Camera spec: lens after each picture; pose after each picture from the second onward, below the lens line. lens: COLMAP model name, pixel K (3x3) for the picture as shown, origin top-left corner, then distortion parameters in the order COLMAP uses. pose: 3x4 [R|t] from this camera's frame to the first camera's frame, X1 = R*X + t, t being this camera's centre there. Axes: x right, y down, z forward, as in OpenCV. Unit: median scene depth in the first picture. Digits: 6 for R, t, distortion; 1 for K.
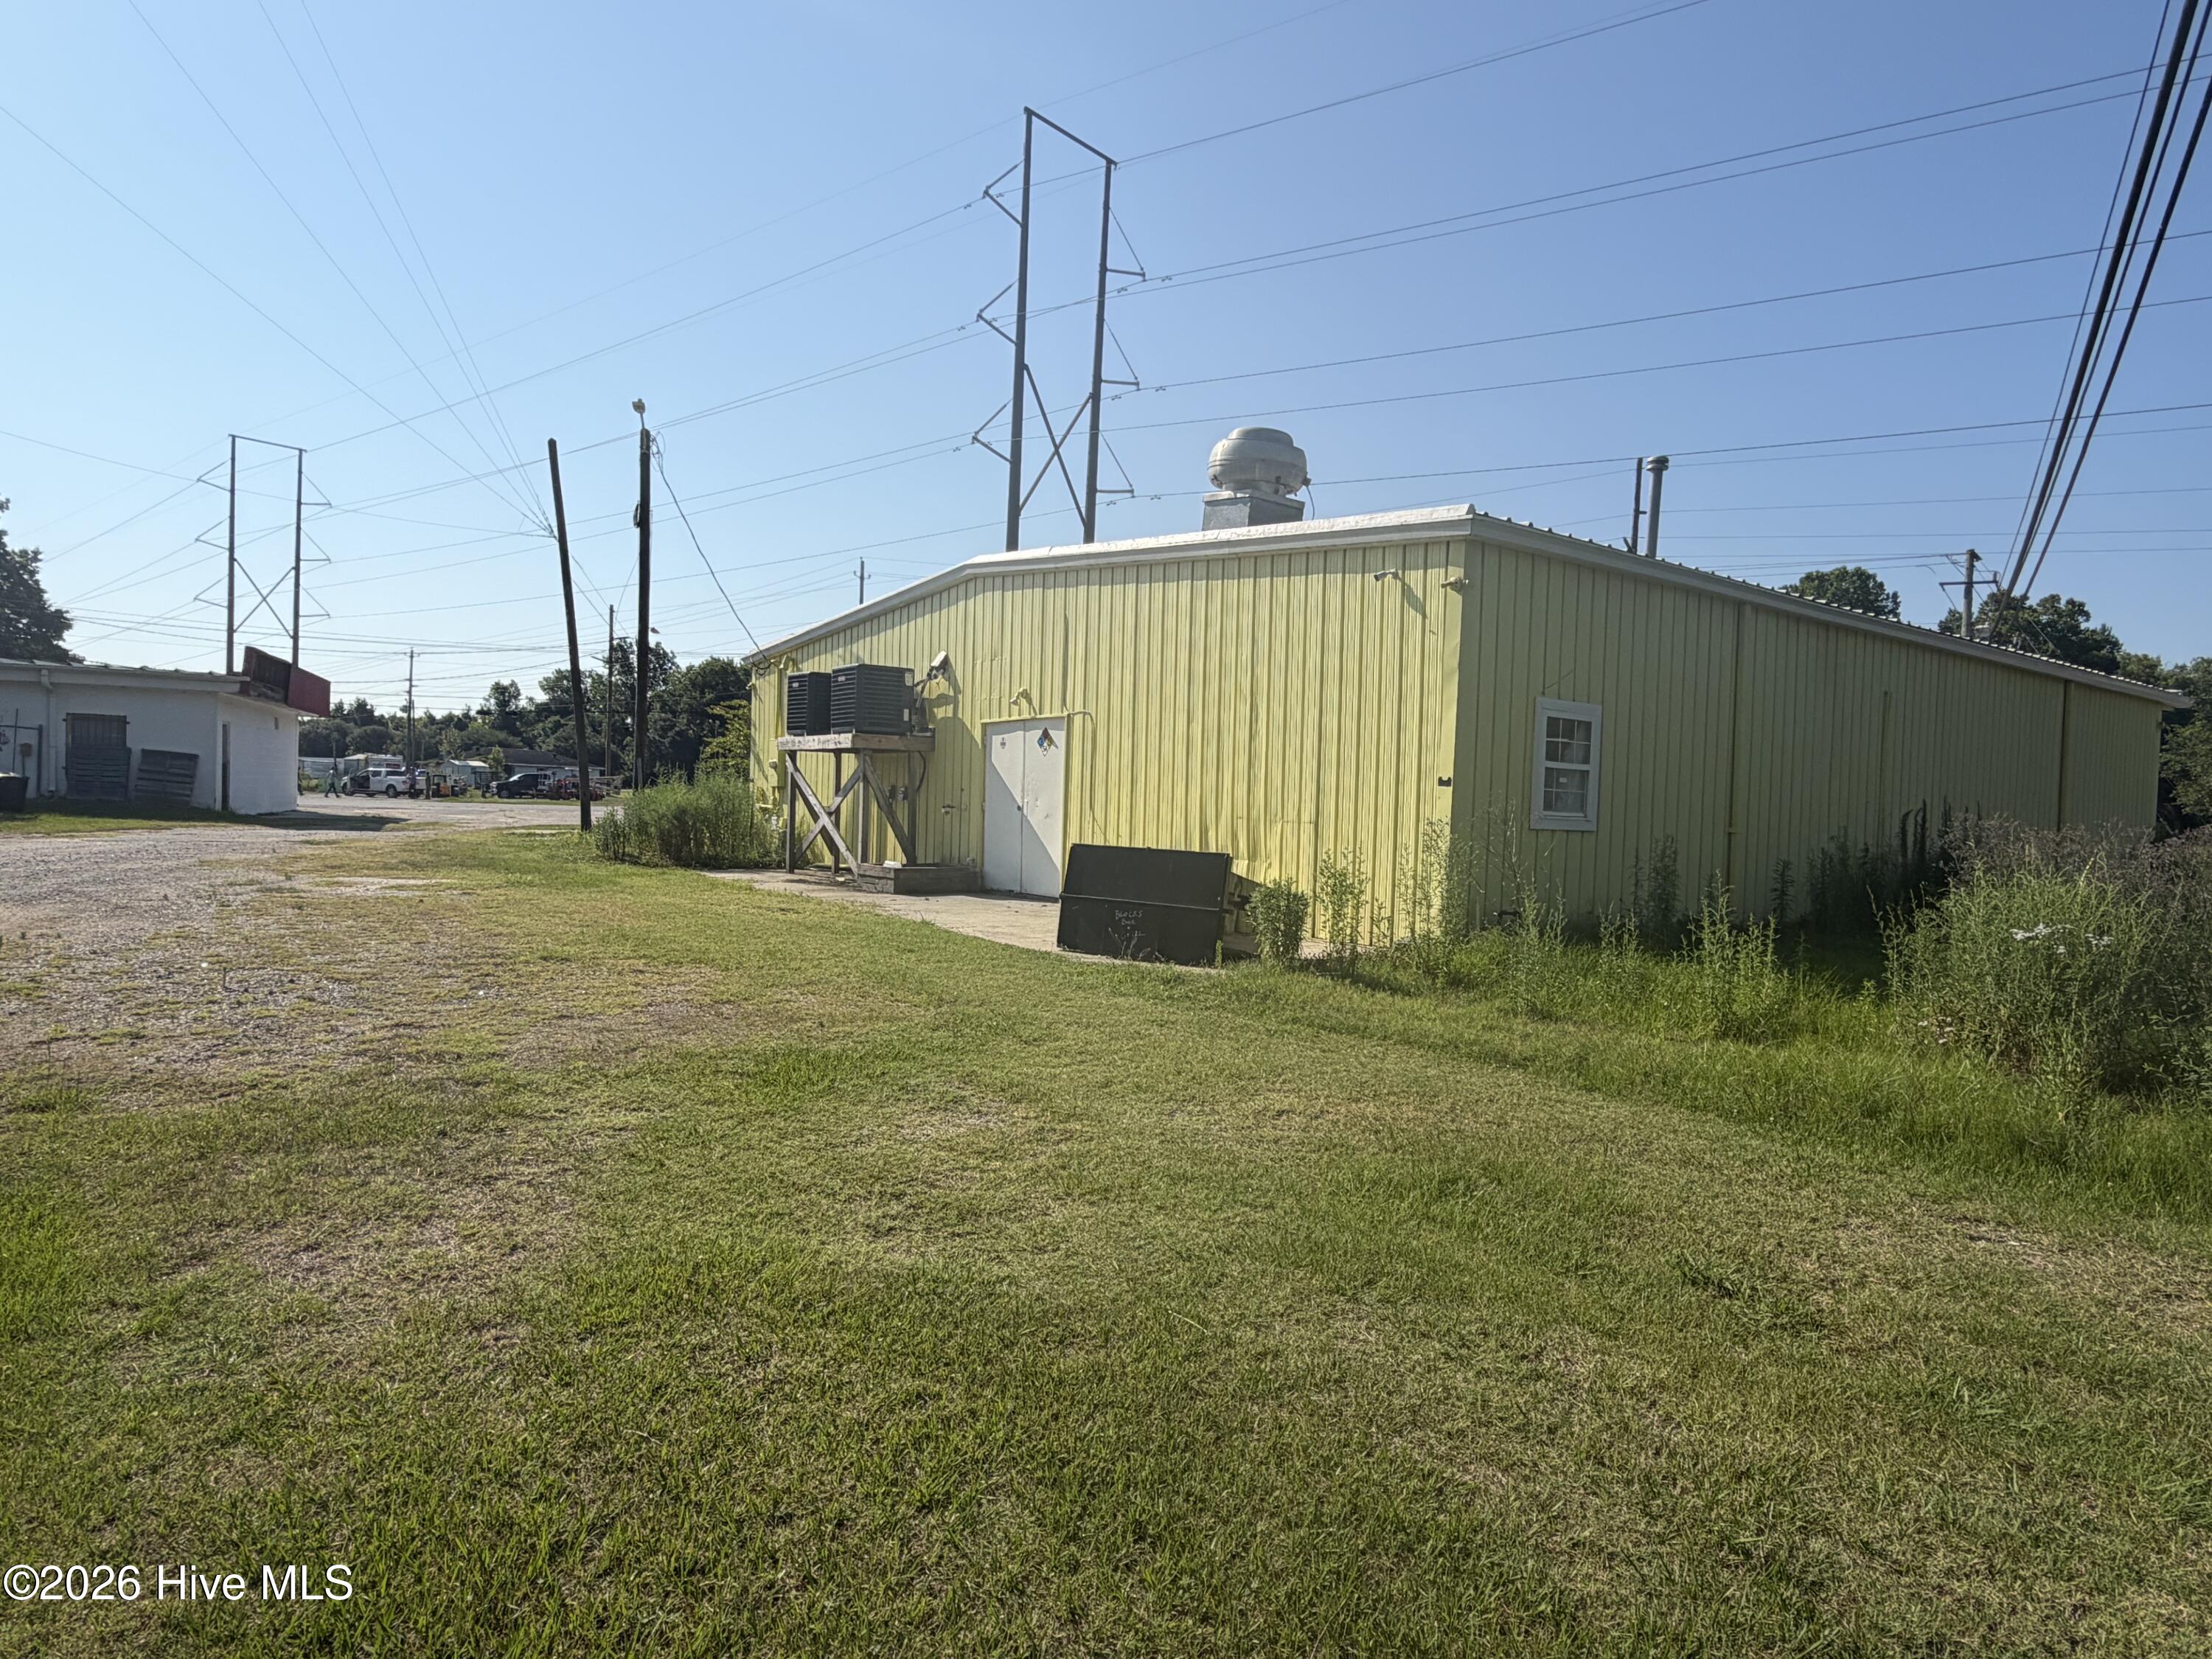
lens RADIAL K [[1287.9, 0, 1102.3], [0, 1287.9, 824.8], [0, 0, 1]] dist [0.003603, -0.000786]
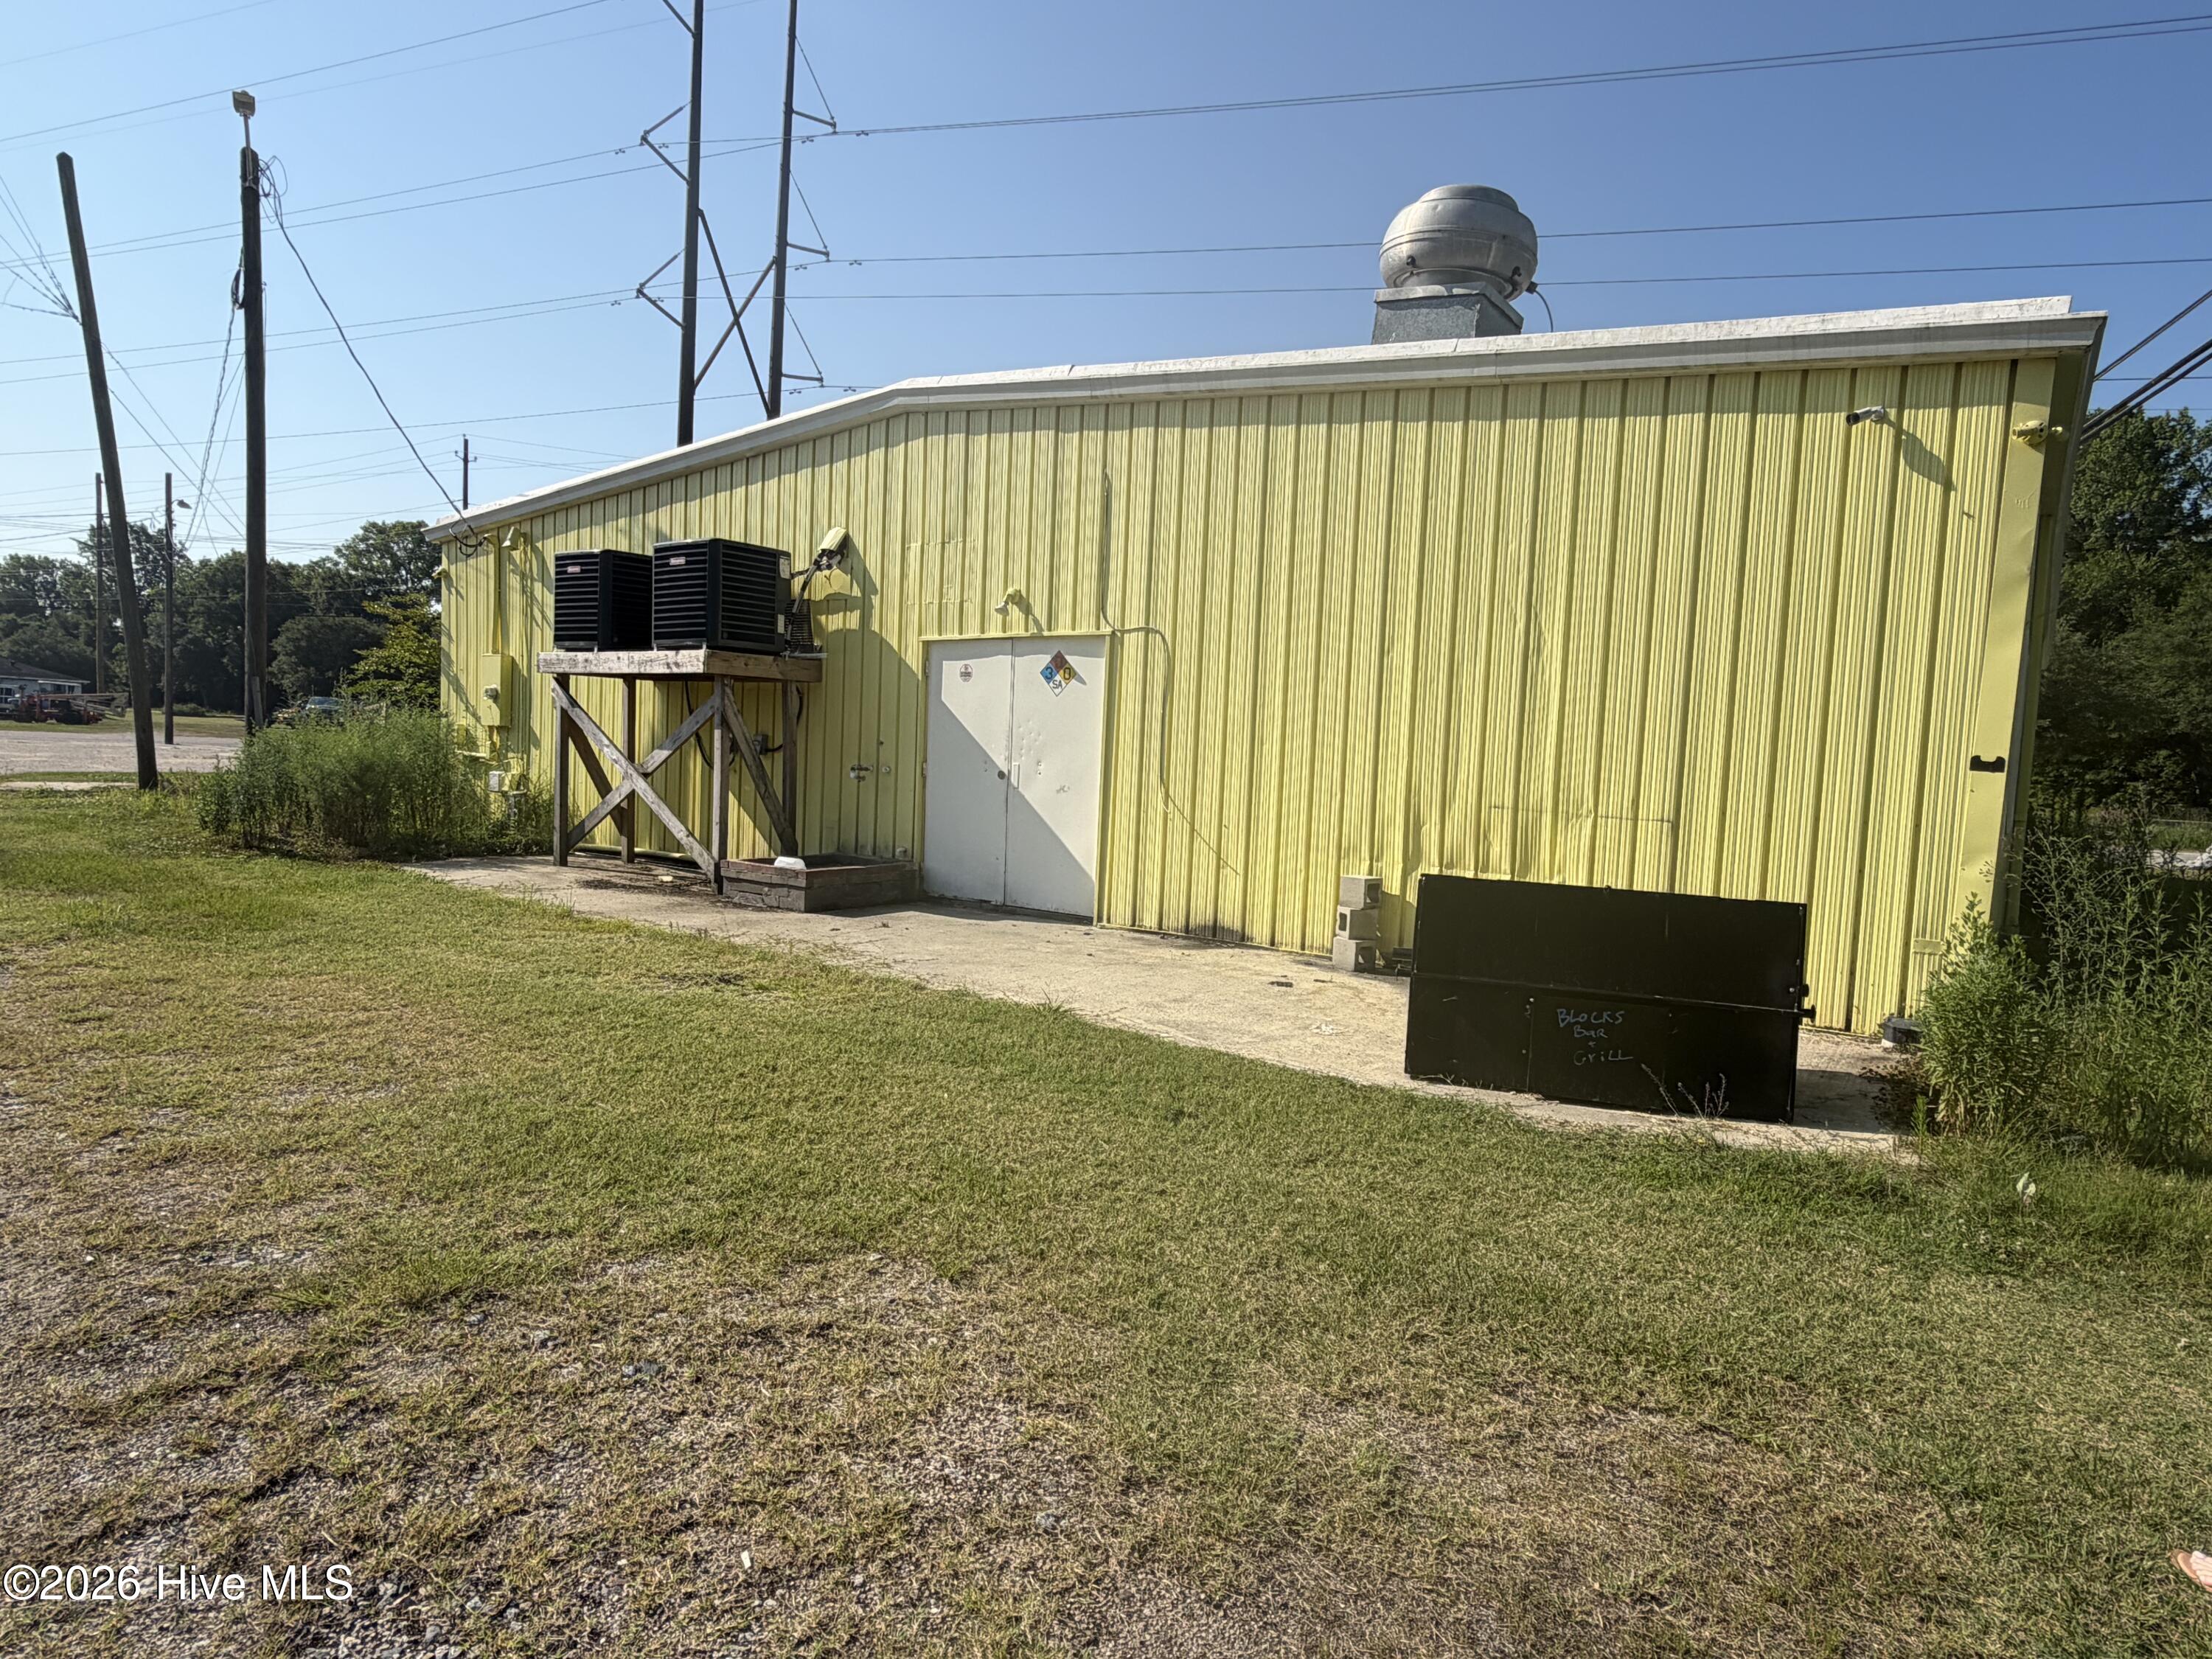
lens RADIAL K [[1287.9, 0, 1111.6], [0, 1287.9, 830.8], [0, 0, 1]] dist [0.003603, -0.000786]
pose [[0.953935, -0.008564, 0.299890, -0.181628], [-0.008906, 0.998344, 0.056838, -0.019534], [-0.299880, -0.056891, 0.952279, 0.320819]]
